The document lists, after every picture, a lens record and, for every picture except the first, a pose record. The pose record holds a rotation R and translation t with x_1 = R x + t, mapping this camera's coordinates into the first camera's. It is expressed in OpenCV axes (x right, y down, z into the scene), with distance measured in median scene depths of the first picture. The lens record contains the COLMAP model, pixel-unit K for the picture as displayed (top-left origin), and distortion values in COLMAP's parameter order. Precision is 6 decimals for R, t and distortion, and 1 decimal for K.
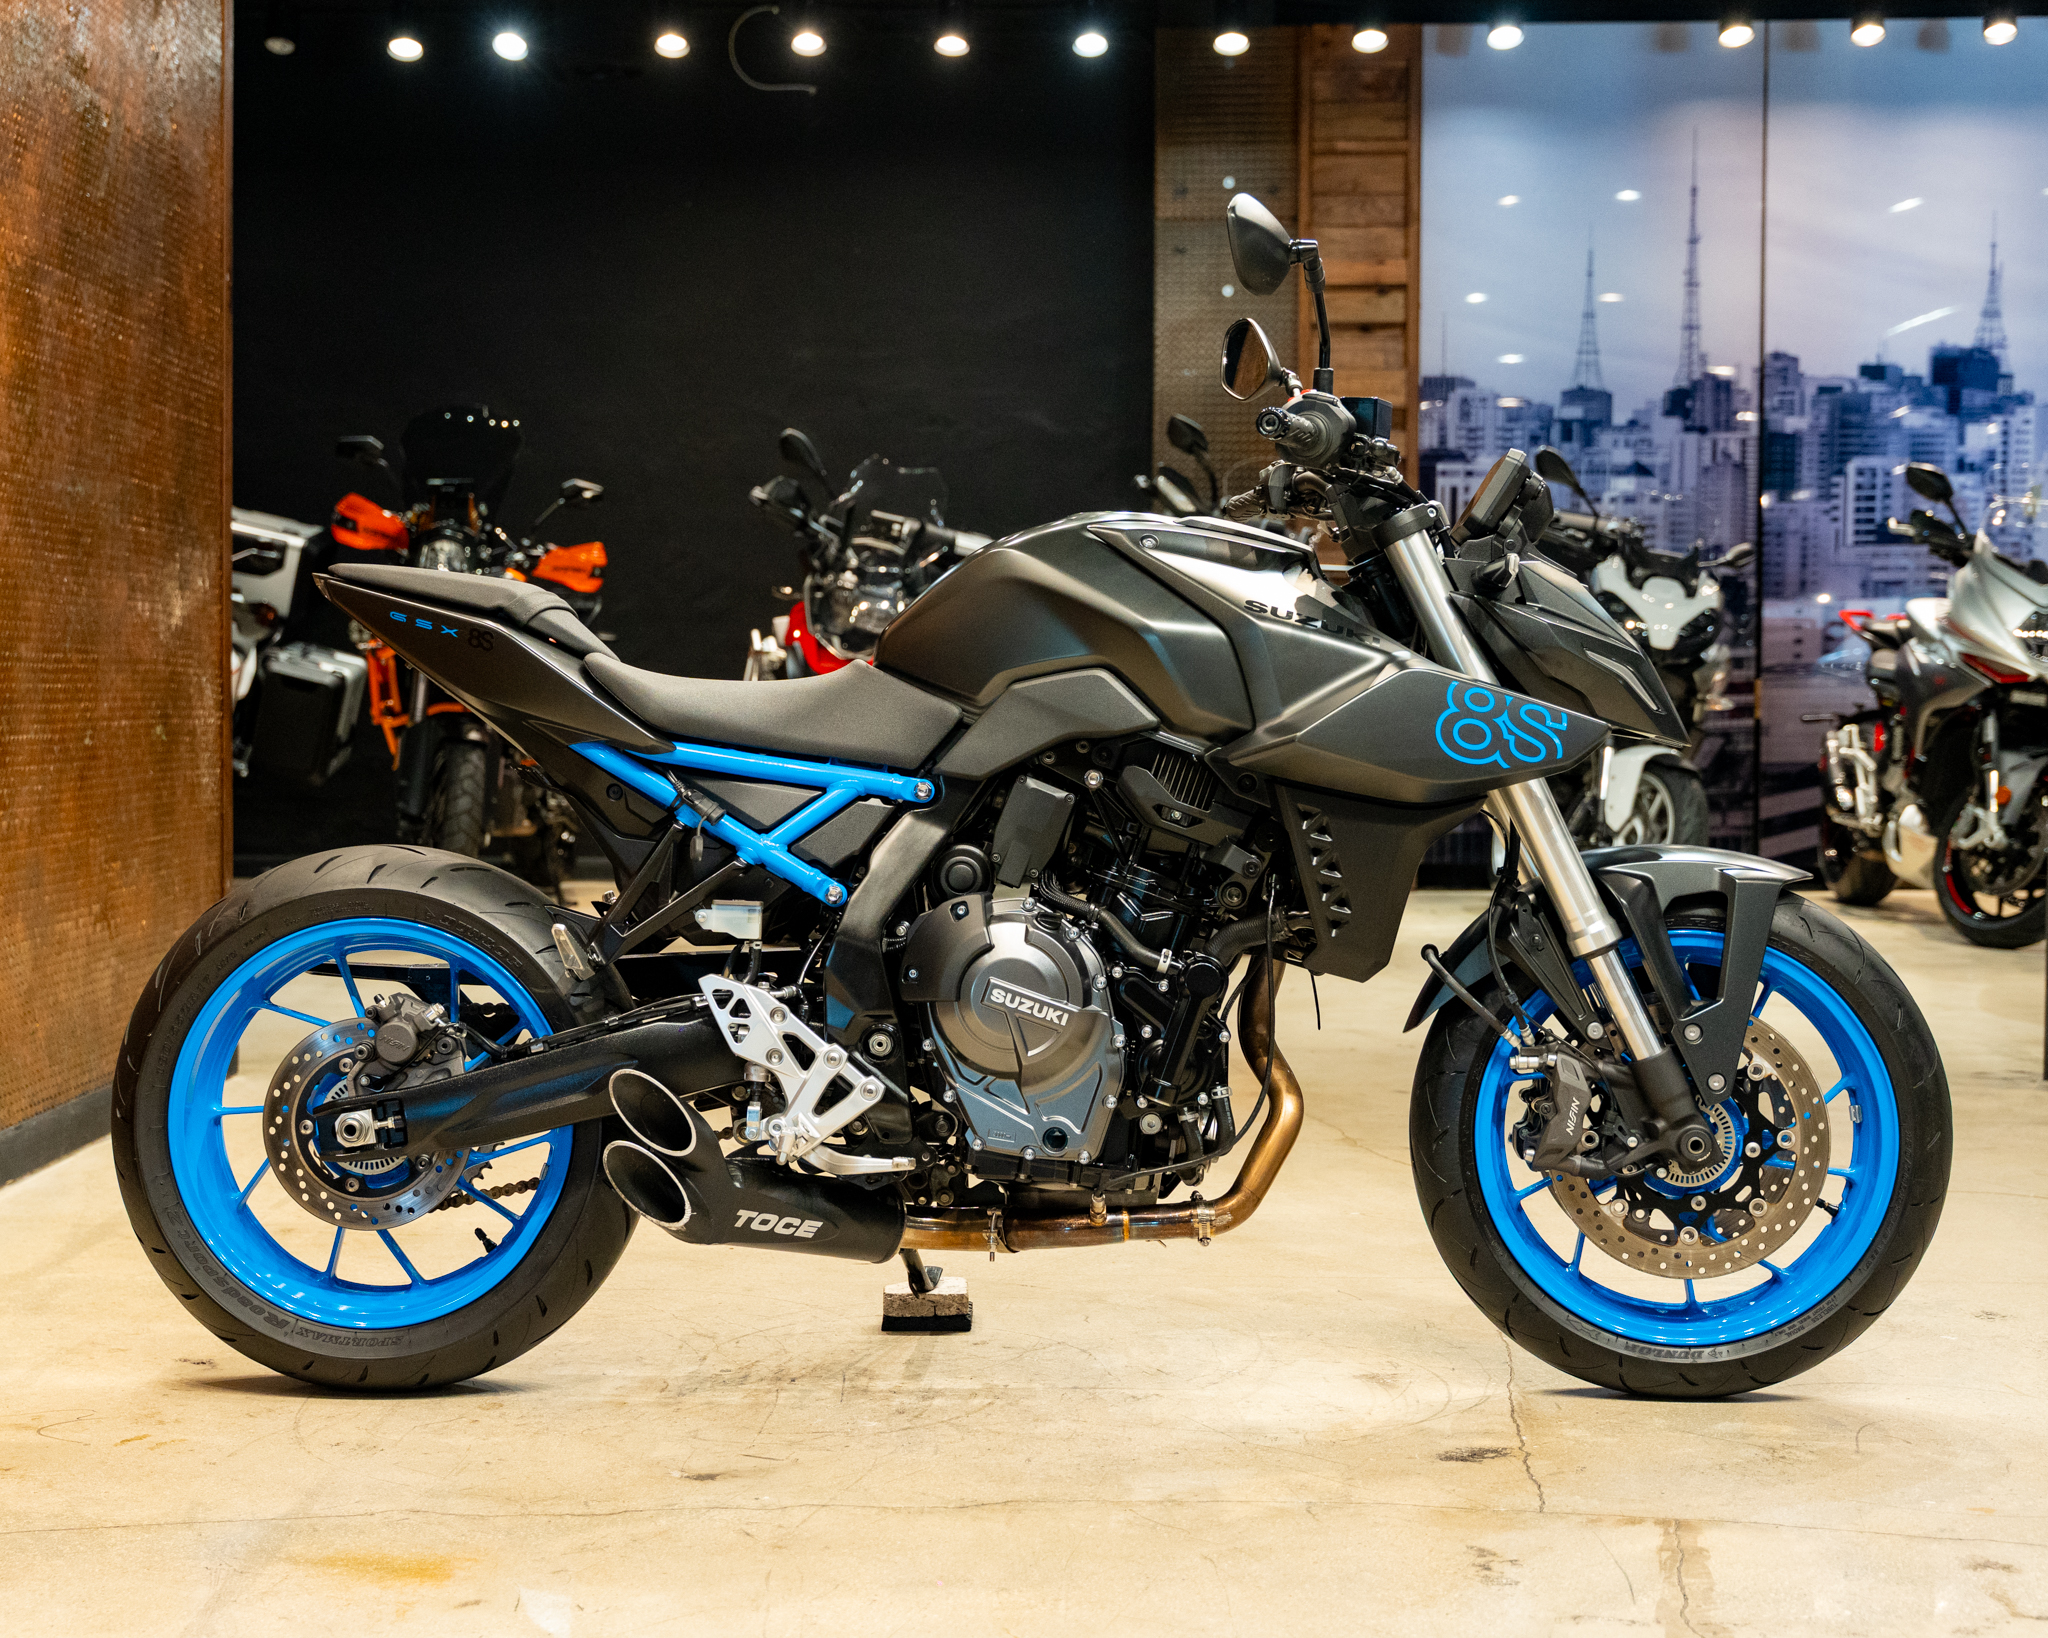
lens RADIAL K [[2734.5, 0, 943.1], [0, 2734.5, 758.2], [0, 0, 1]] dist [-0.073712, 0.001273]
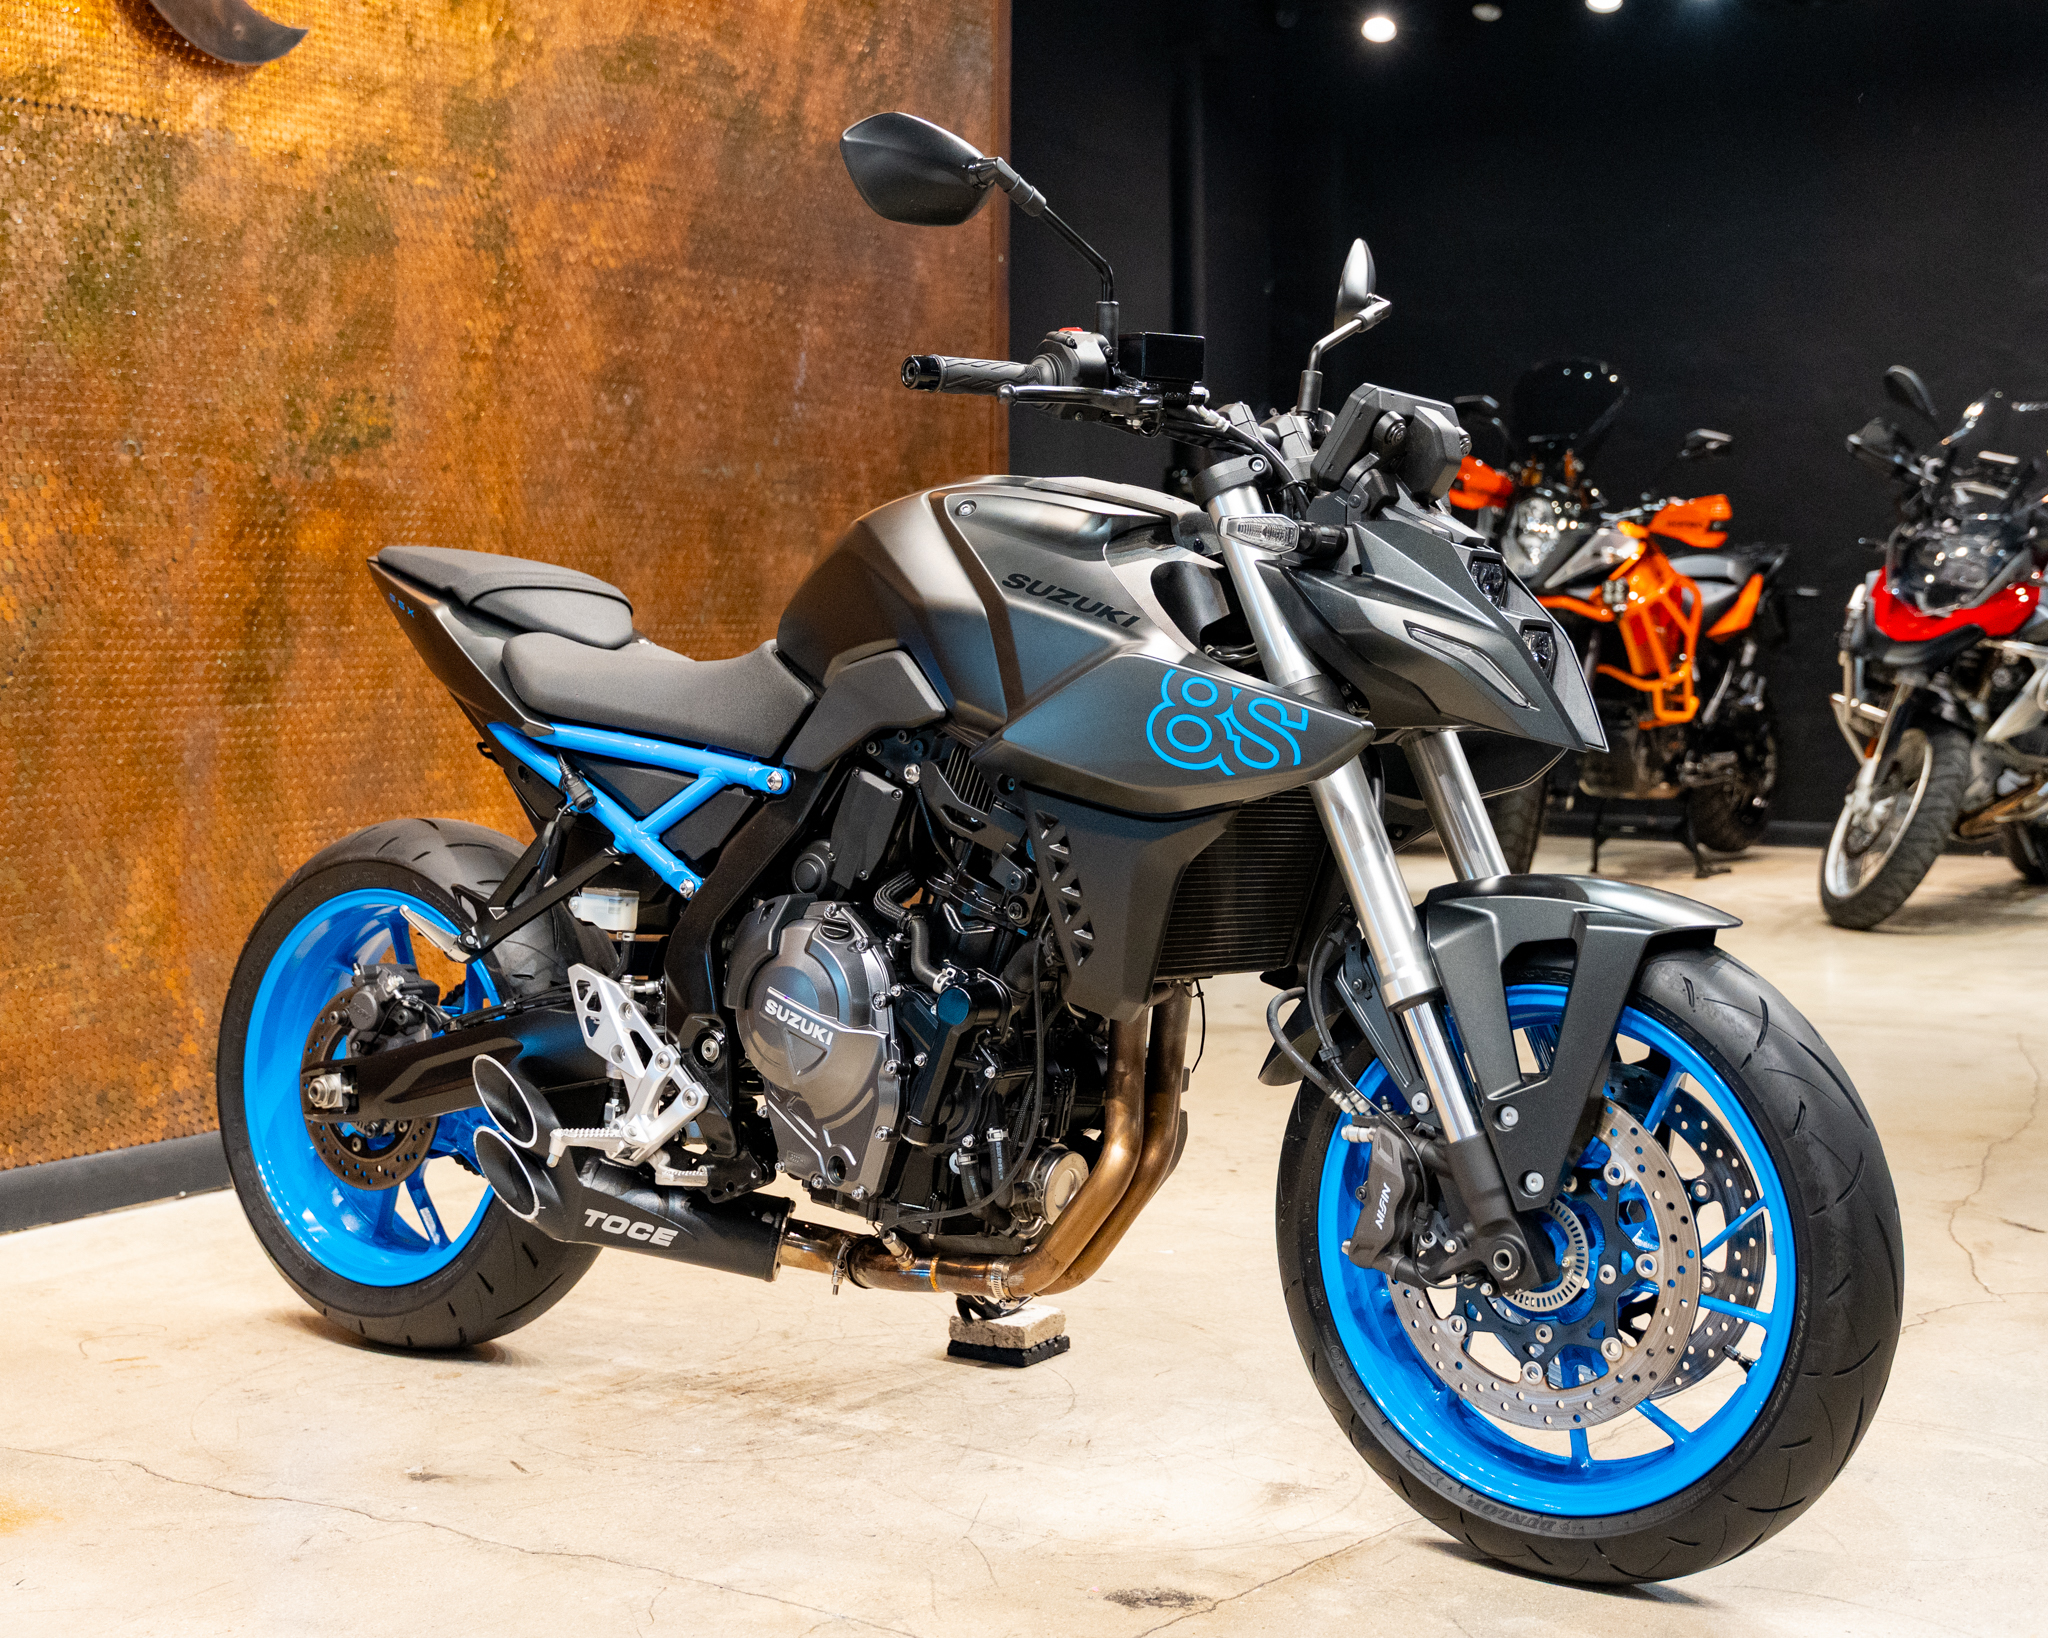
lens RADIAL K [[2680.8, 0, 1126.1], [0, 2680.8, 812.7], [0, 0, 1]] dist [0.004699, -0.006071]
pose [[0.868026, 0.034036, -0.495351, 0.555828], [-0.014562, 0.998964, 0.043122, -0.018726], [0.496306, -0.030218, 0.867622, 0.272338]]
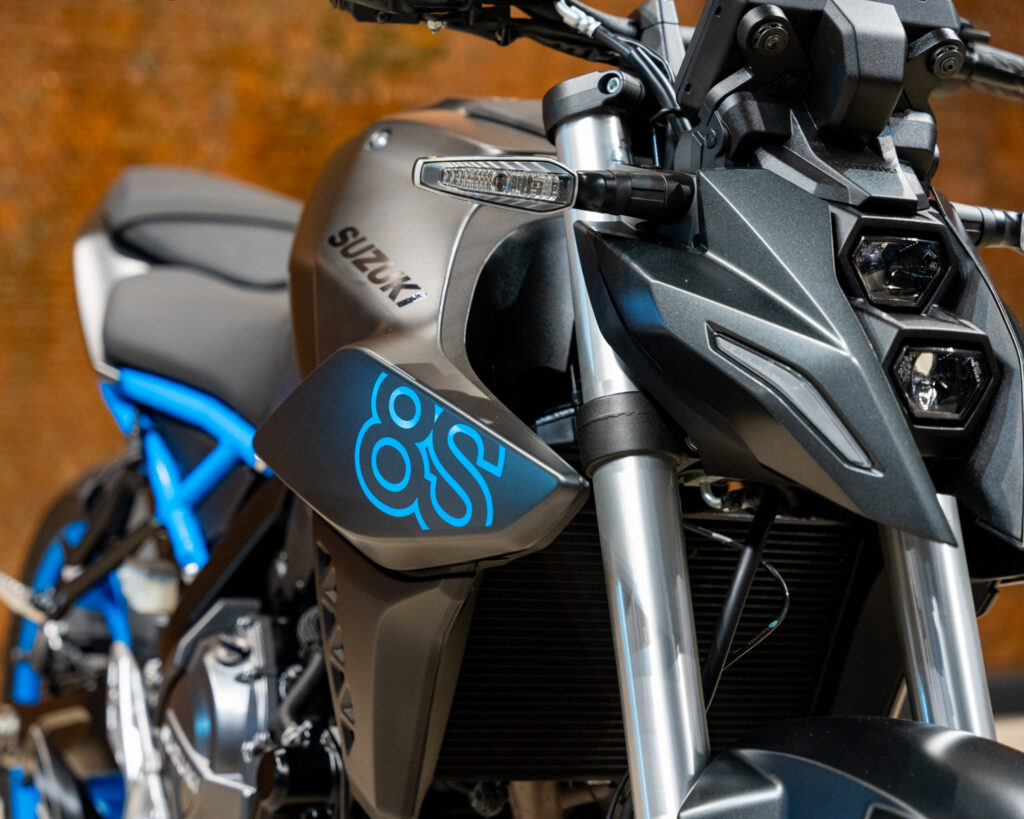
lens RADIAL K [[2383.3, 0, 512.0], [0, 2383.3, 409.5], [0, 0, 1]] dist [-0.066992, -0.284820]
pose [[0.499235, 0.093035, -0.861458, 0.617896], [-0.067399, 0.995376, 0.068438, -0.054803], [0.863842, 0.023895, 0.503197, 0.732281]]
